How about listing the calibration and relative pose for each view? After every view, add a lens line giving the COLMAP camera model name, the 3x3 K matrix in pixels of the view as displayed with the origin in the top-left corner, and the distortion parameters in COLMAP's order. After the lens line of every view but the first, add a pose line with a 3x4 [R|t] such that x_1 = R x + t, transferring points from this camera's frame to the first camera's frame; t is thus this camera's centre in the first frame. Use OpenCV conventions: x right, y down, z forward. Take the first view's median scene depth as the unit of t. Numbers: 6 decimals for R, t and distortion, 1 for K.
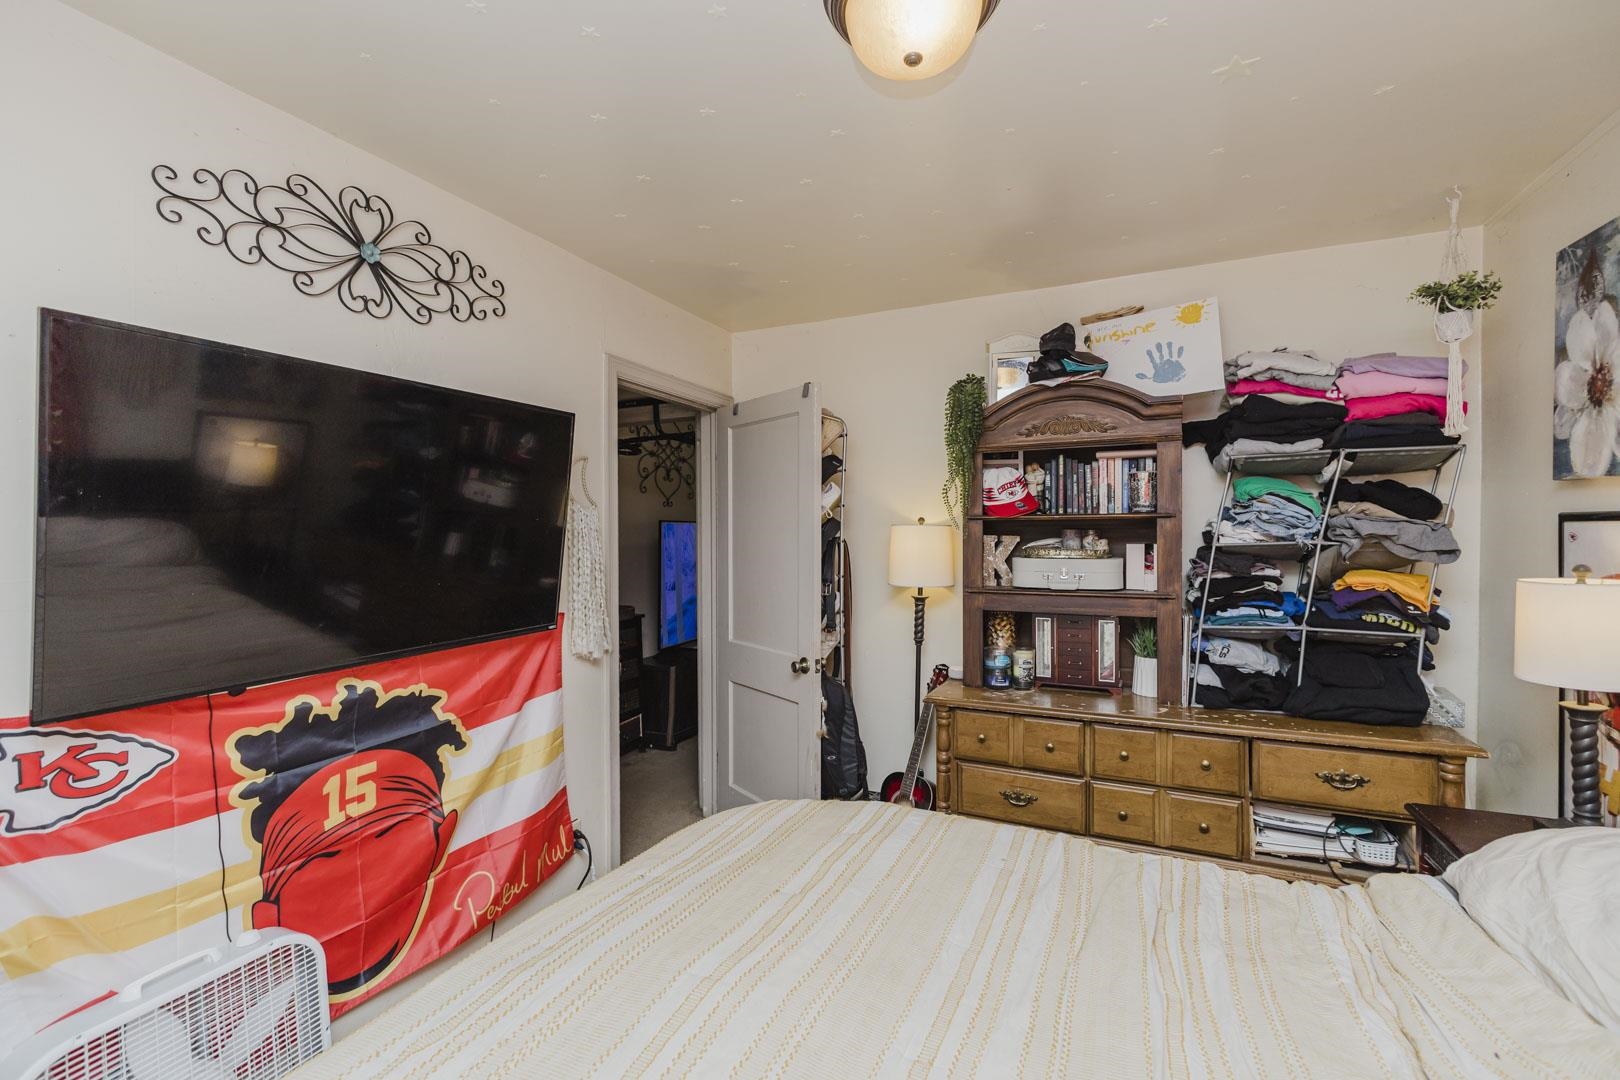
lens RADIAL K [[695.1, 0, 807.8], [0, 695.1, 539.3], [0, 0, 1]] dist [-0.000795, 0.000019]
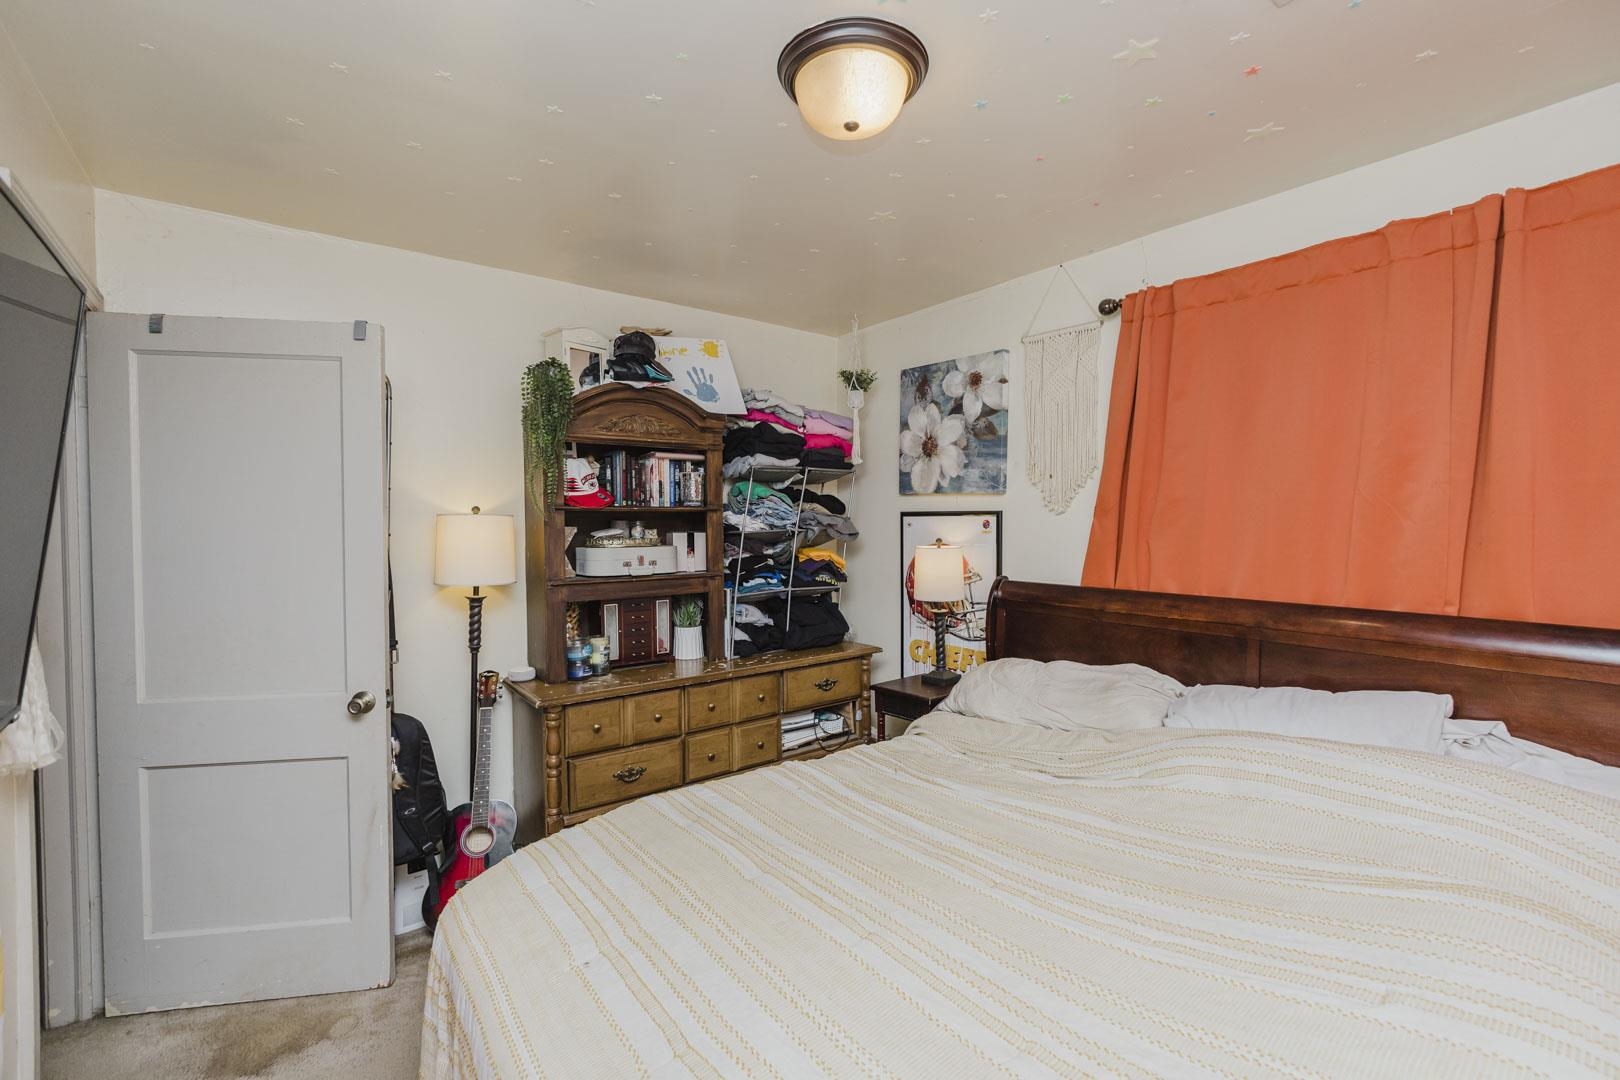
lens RADIAL K [[704.3, 0, 810.0], [0, 704.3, 540.0], [0, 0, 1]] dist [-0.000419, -0.000026]
pose [[0.458619, -0.020418, 0.888398, -0.535504], [0.014236, 0.999777, 0.015629, 0.003395], [-0.888519, 0.005480, 0.458808, 0.275324]]
